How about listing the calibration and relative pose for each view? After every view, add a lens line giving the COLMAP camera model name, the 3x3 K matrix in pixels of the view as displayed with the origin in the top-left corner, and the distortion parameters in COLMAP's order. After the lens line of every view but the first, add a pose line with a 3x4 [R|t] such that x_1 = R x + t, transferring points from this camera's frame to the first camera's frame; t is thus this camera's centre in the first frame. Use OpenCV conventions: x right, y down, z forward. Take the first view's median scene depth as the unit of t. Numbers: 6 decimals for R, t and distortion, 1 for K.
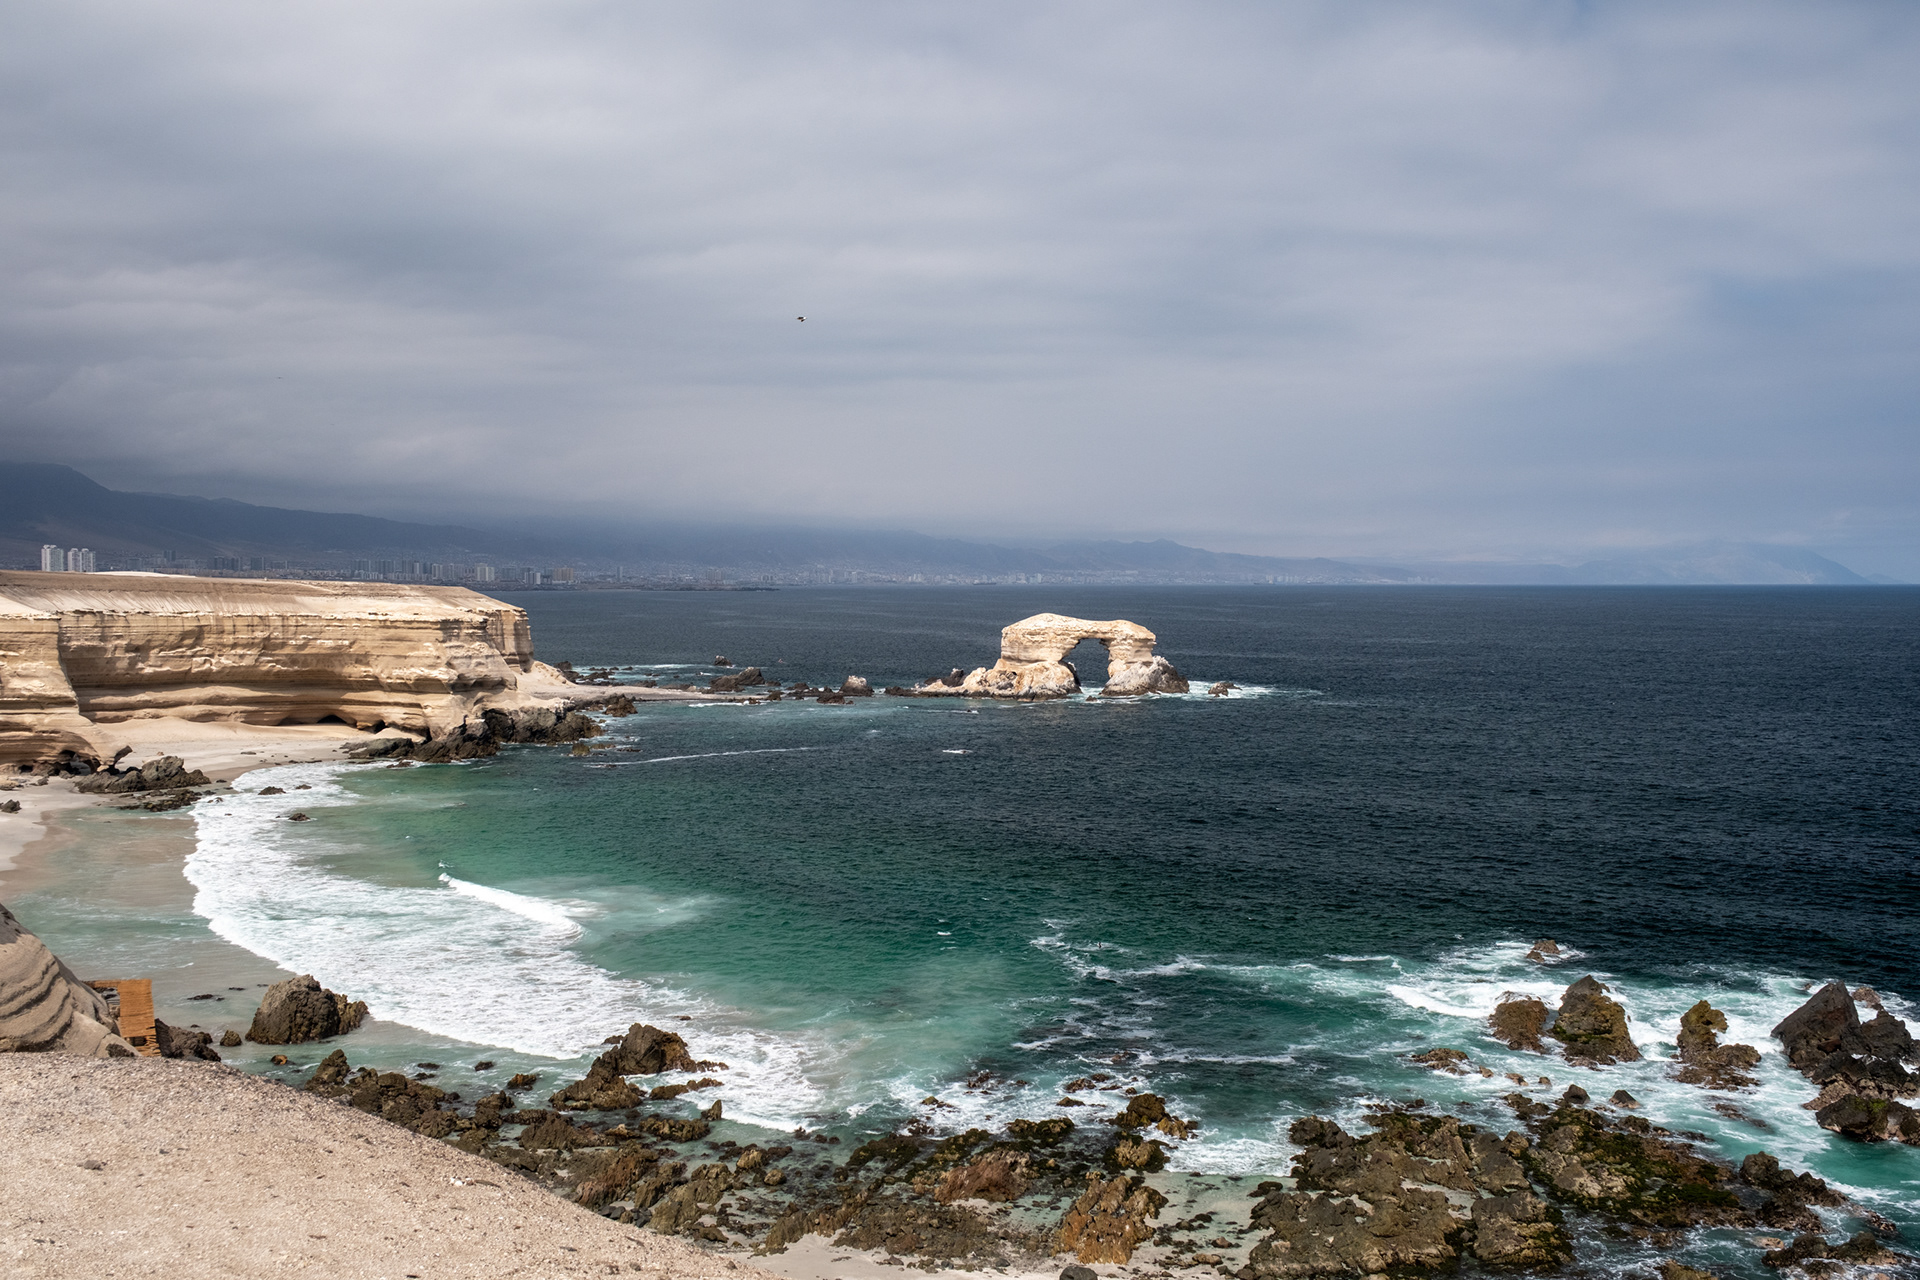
lens RADIAL K [[2072.3, 0, 991.1], [0, 2072.3, 649.0], [0, 0, 1]] dist [0.015270, 0.000000]
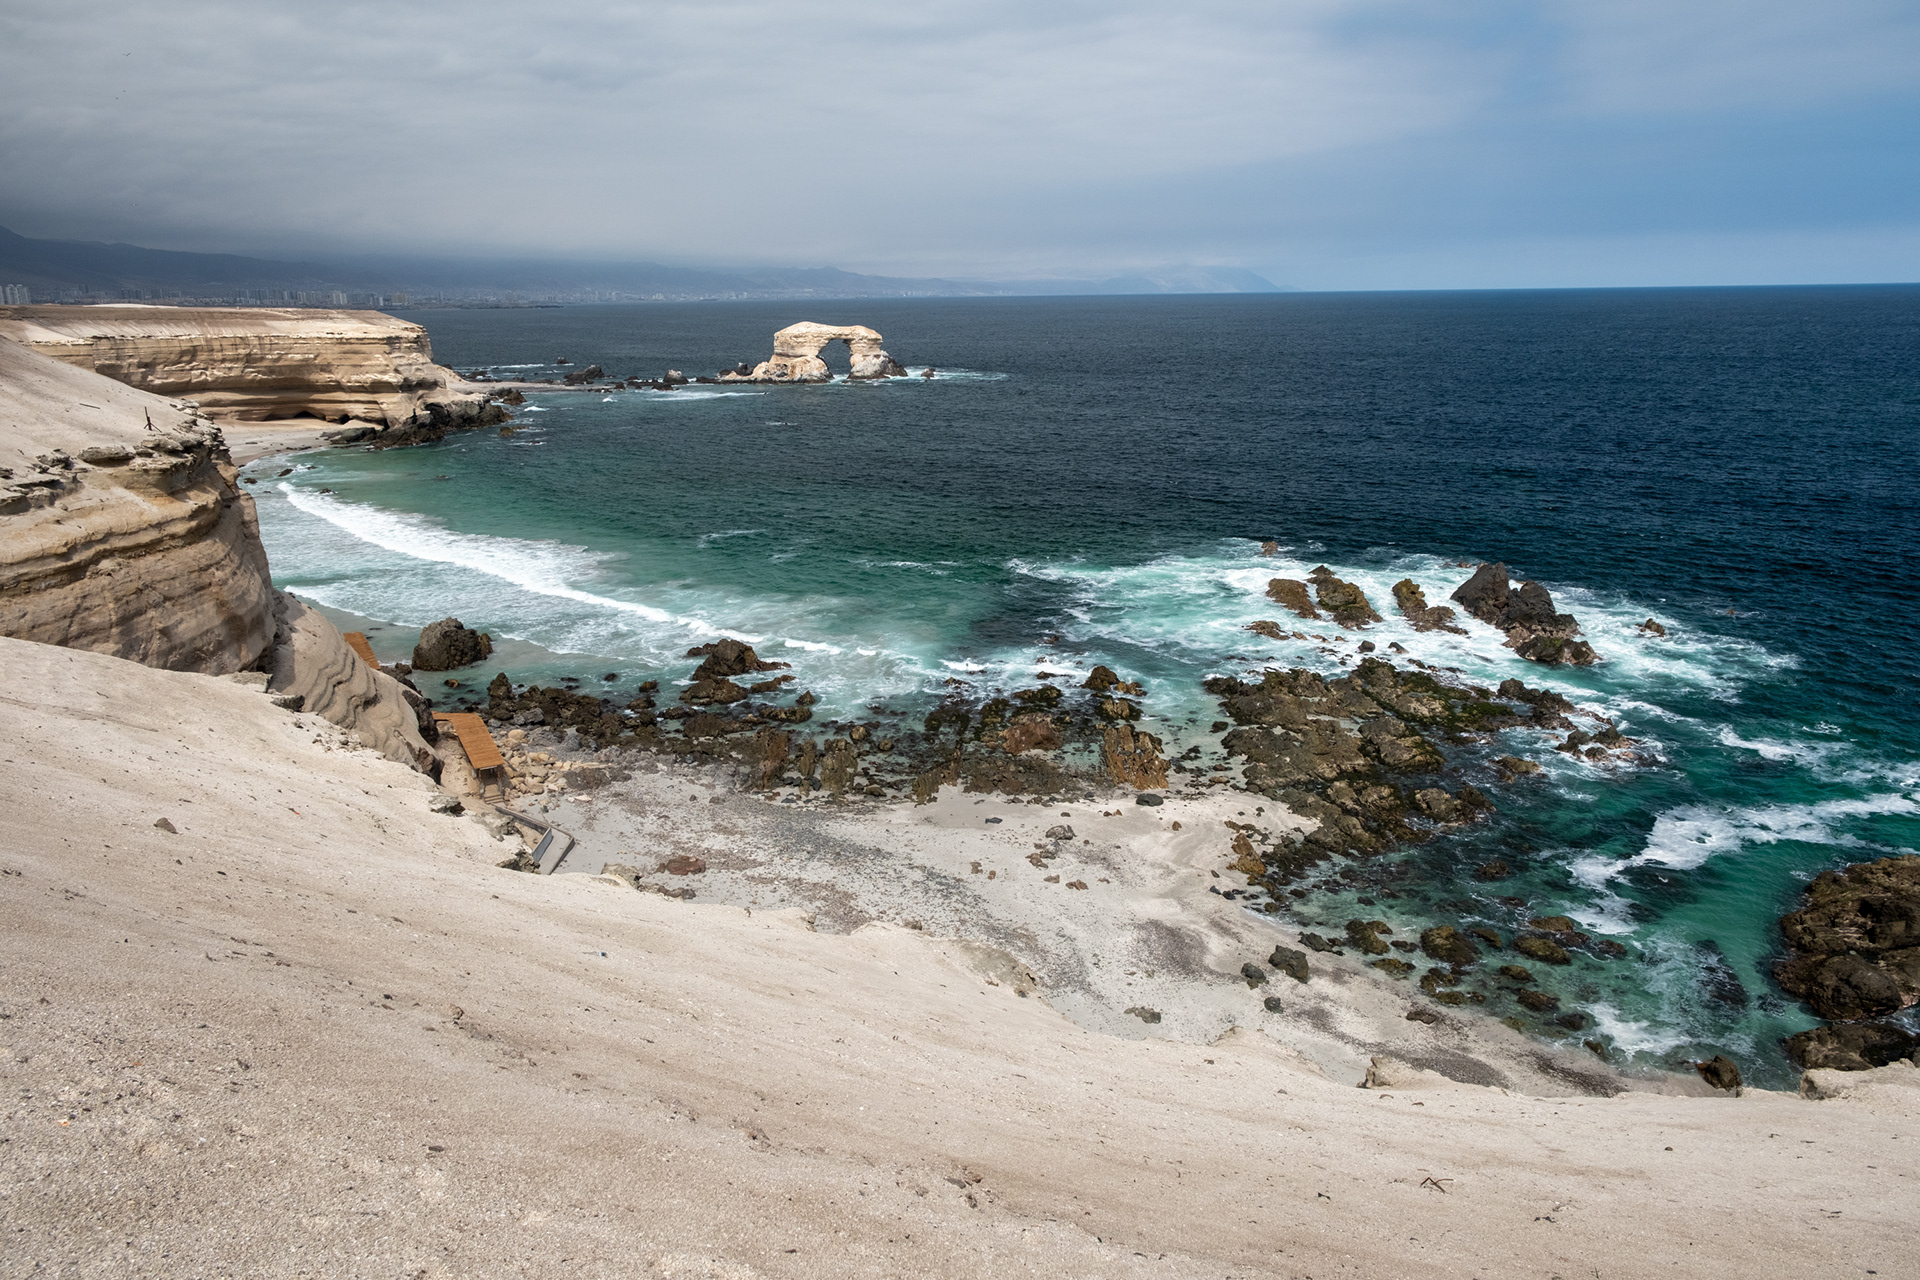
lens RADIAL K [[1359.7, 0, 977.9], [0, 1359.7, 649.4], [0, 0, 1]] dist [-0.015381, -0.000184]
pose [[0.977408, -0.065906, 0.200823, -0.080315], [0.019880, 0.974596, 0.223087, -0.004899], [-0.210424, -0.214055, 0.953888, 0.042829]]
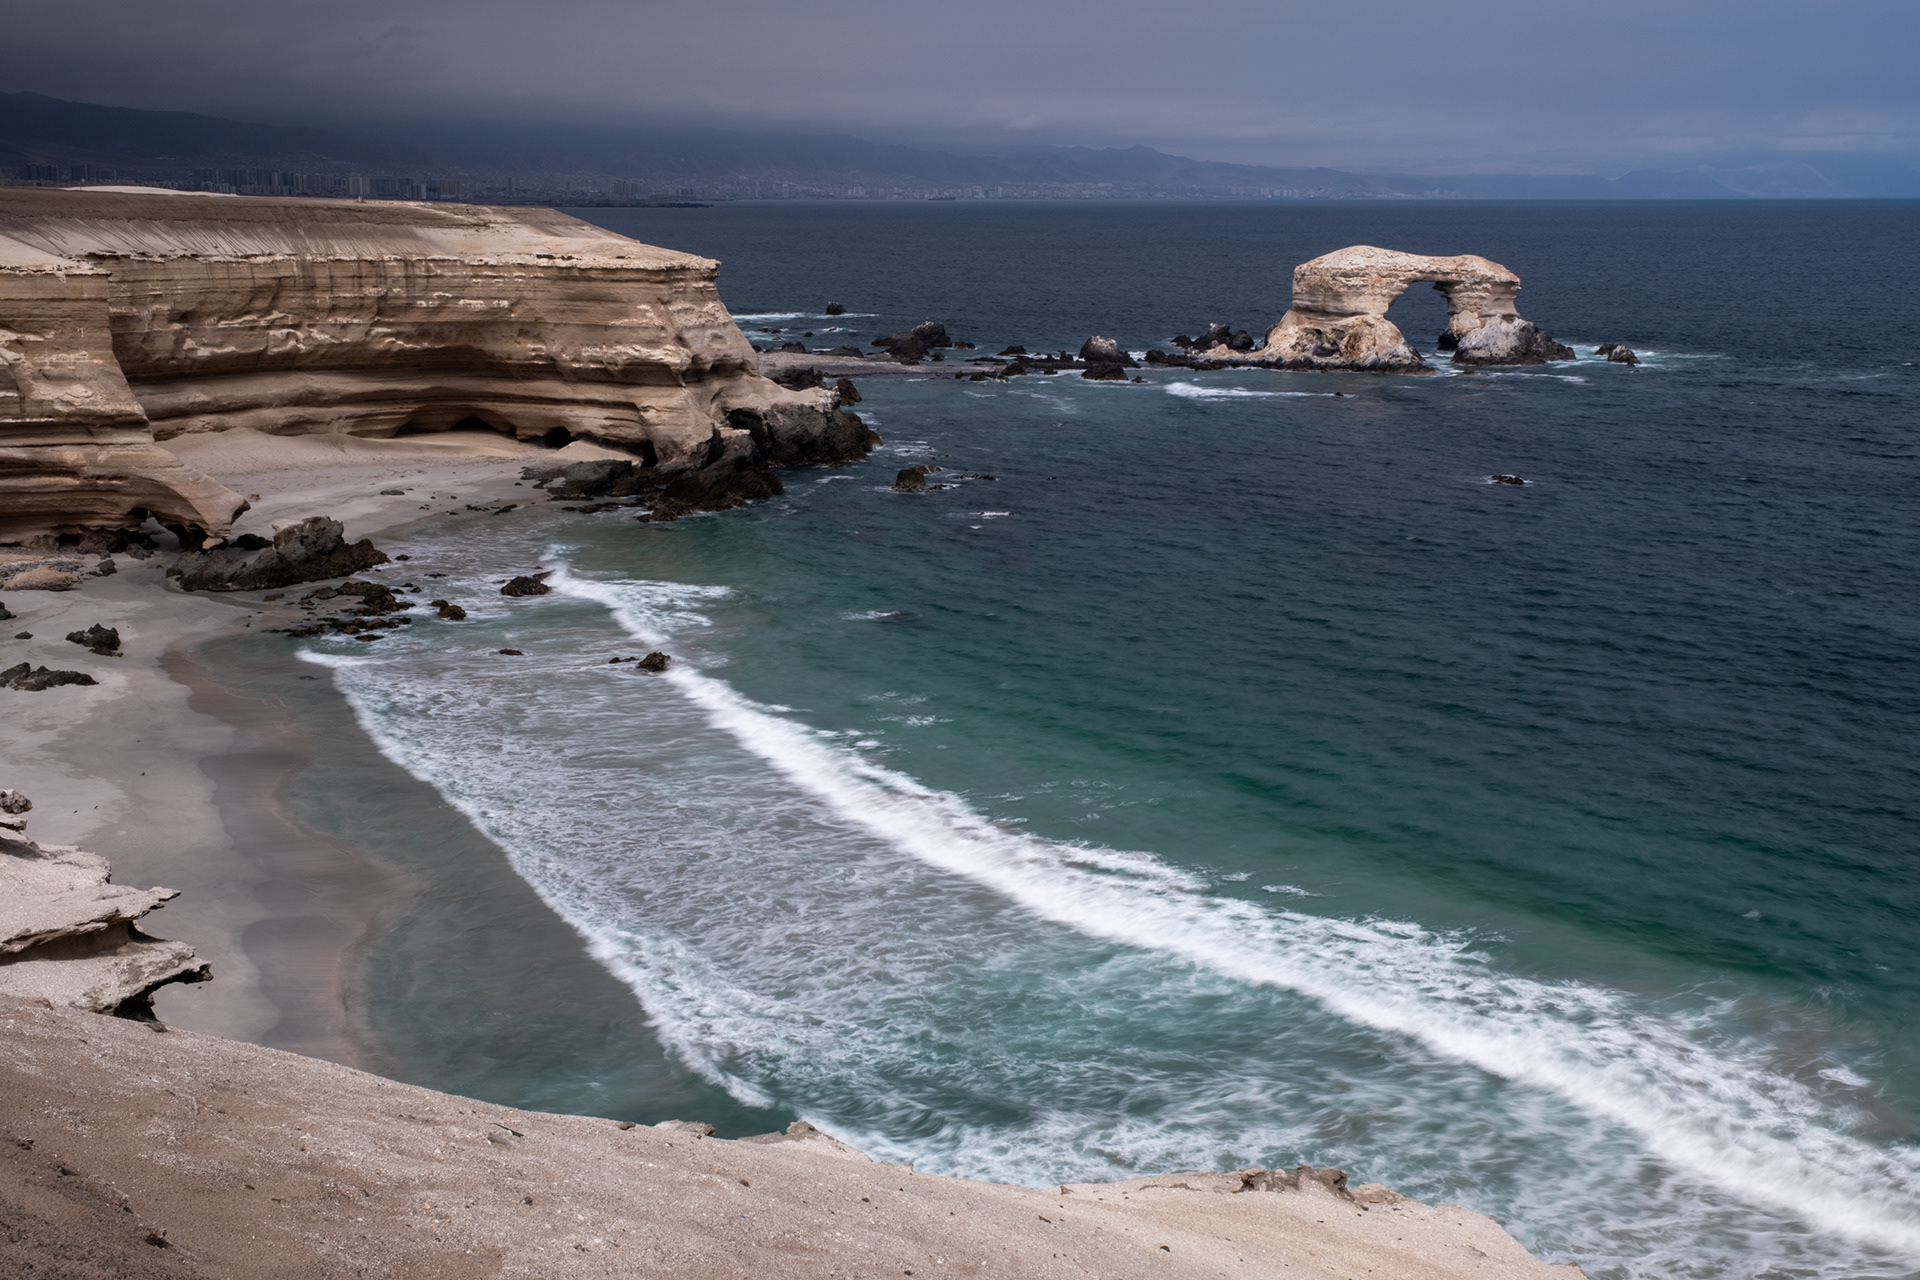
lens RADIAL K [[2168.8, 0, 916.7], [0, 2168.8, 645.1], [0, 0, 1]] dist [0.009351, 0.000000]
pose [[0.998568, -0.010066, 0.052537, -0.223690], [0.000876, 0.985080, 0.172094, -0.014165], [-0.053486, -0.171801, 0.983679, 0.336846]]
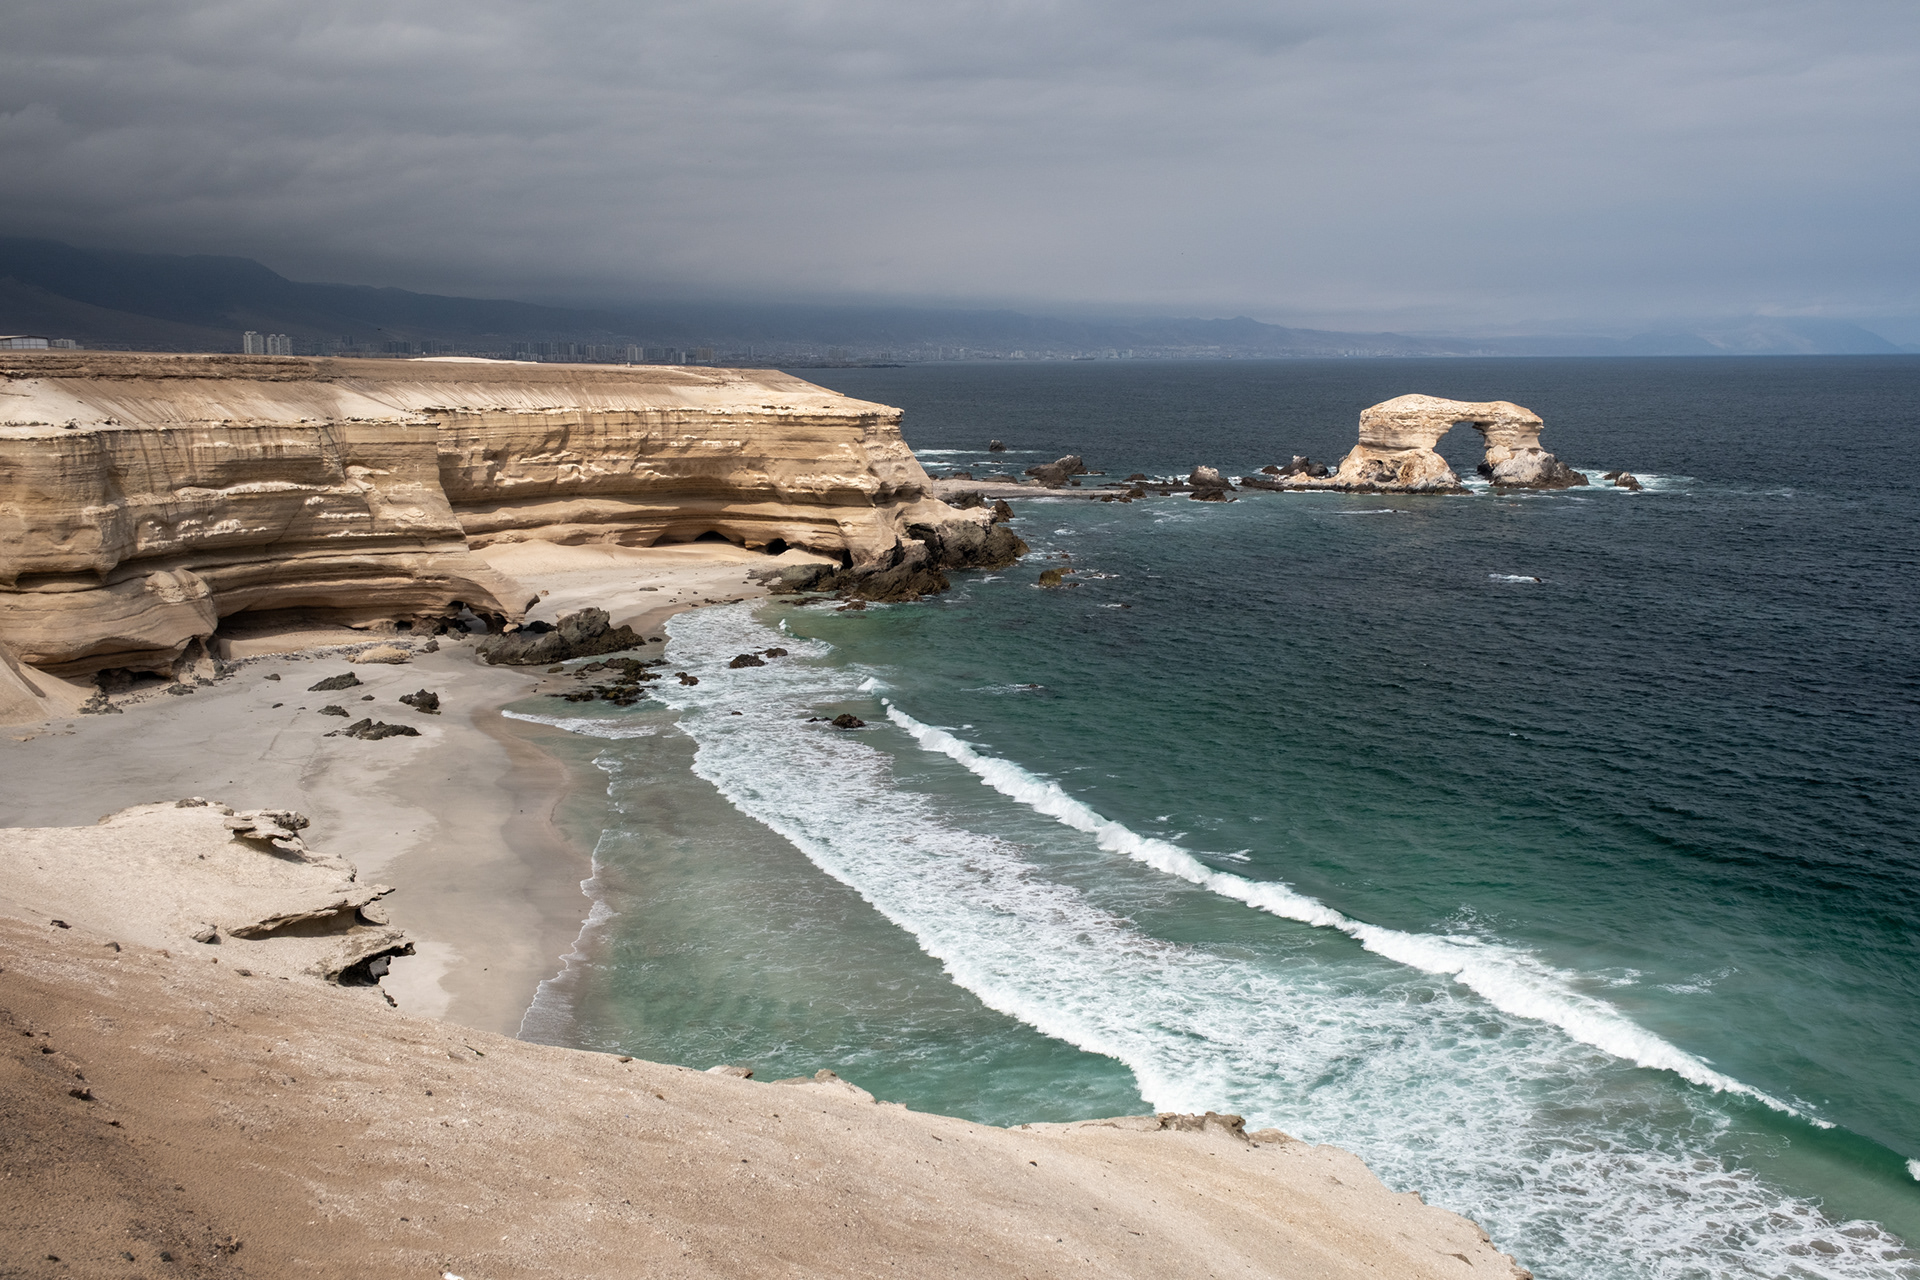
lens RADIAL K [[1712.5, 0, 934.8], [0, 1712.5, 635.8], [0, 0, 1]] dist [-0.028126, 0.015909]
pose [[0.999713, -0.004773, -0.023479, -0.219865], [0.007768, 0.991591, 0.129182, -0.014351], [0.022665, -0.129327, 0.991343, 0.335111]]
